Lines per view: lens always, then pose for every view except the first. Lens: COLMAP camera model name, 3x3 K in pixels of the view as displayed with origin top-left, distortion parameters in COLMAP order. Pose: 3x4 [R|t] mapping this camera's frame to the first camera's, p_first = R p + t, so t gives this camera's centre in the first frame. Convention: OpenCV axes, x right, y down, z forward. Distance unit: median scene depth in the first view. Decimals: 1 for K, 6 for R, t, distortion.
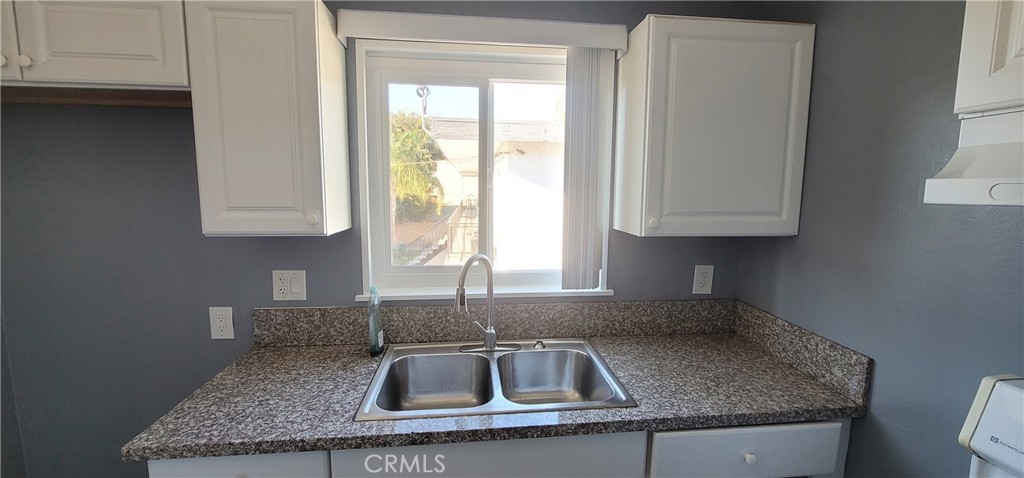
lens RADIAL K [[419.9, 0, 513.5], [0, 419.9, 235.4], [0, 0, 1]] dist [-0.001246, -0.001230]
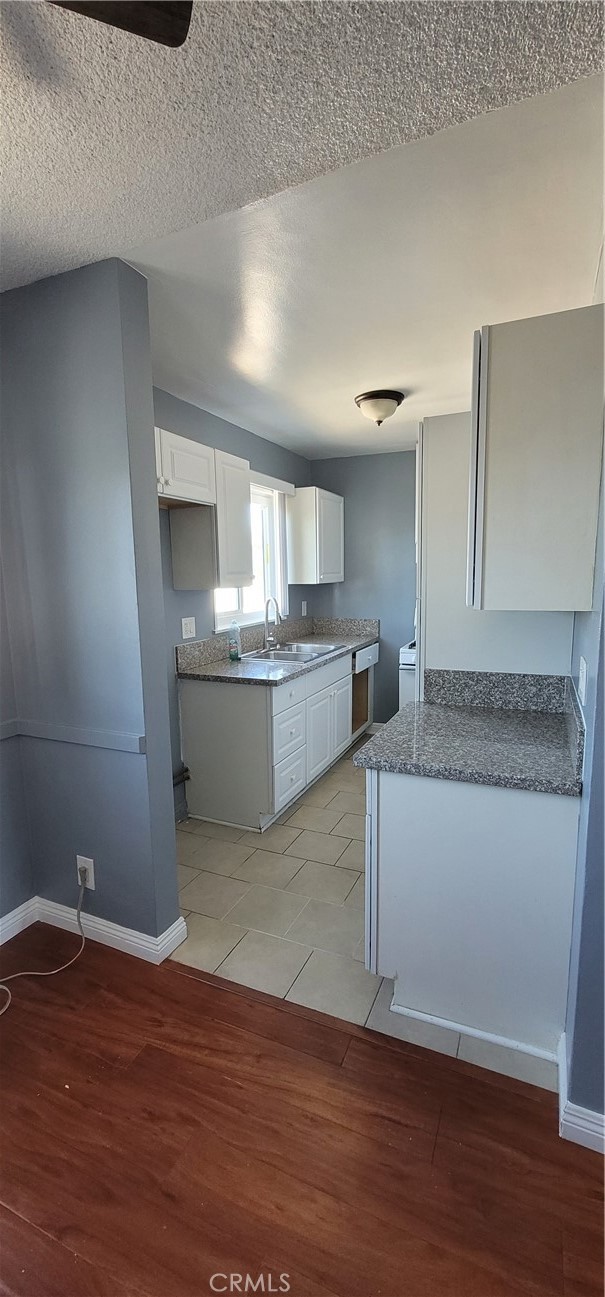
lens RADIAL K [[531.9, 0, 301.8], [0, 531.9, 637.0], [0, 0, 1]] dist [-0.001246, -0.001230]
pose [[0.491145, -0.119352, 0.862863, -2.627110], [0.102130, 0.991627, 0.079030, 0.055612], [-0.865070, 0.049309, 0.499222, -0.402403]]
